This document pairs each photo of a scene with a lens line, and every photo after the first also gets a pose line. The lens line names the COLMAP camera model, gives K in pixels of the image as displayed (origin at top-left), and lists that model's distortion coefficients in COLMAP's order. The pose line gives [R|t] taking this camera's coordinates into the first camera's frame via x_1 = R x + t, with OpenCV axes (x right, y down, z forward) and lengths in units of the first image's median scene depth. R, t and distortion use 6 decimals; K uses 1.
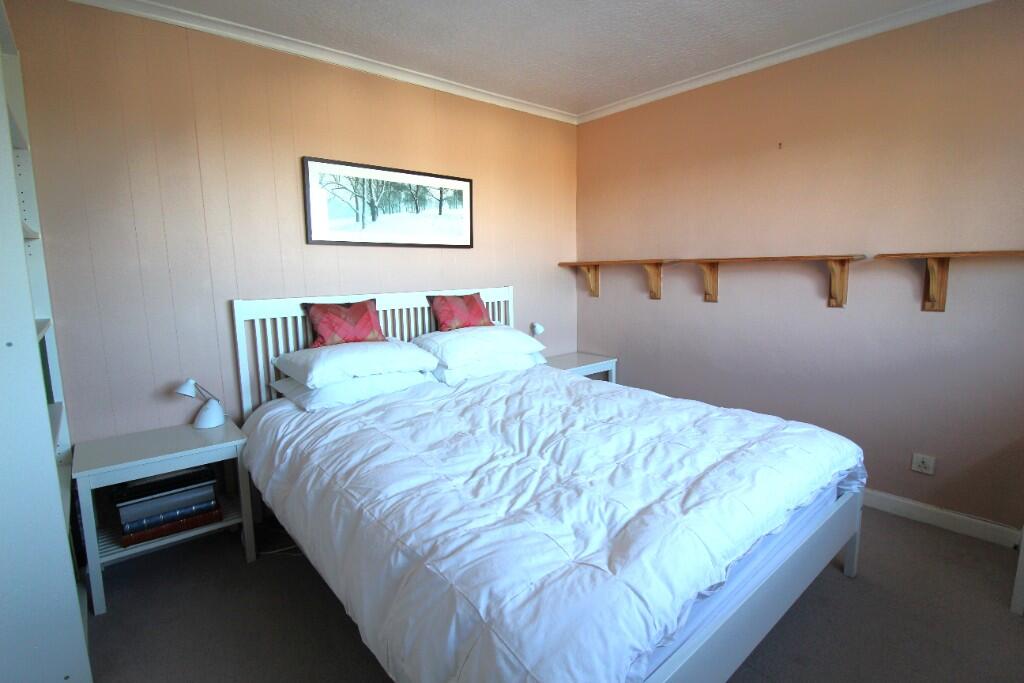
lens RADIAL K [[495.1, 0, 516.1], [0, 495.1, 338.2], [0, 0, 1]] dist [-0.012281, -0.001693]
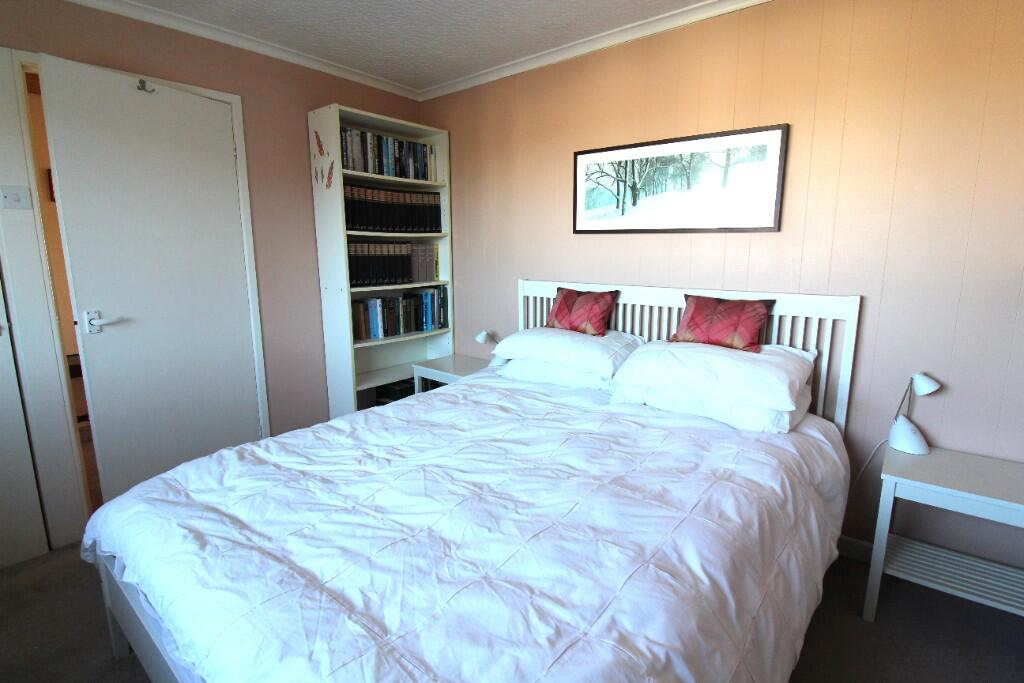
lens RADIAL K [[495.1, 0, 515.3], [0, 495.1, 336.4], [0, 0, 1]] dist [-0.012281, -0.001693]
pose [[0.154860, 0.190150, -0.969464, 0.612694], [-0.139376, 0.975693, 0.169108, -0.127598], [0.978056, 0.108932, 0.177598, 0.660919]]
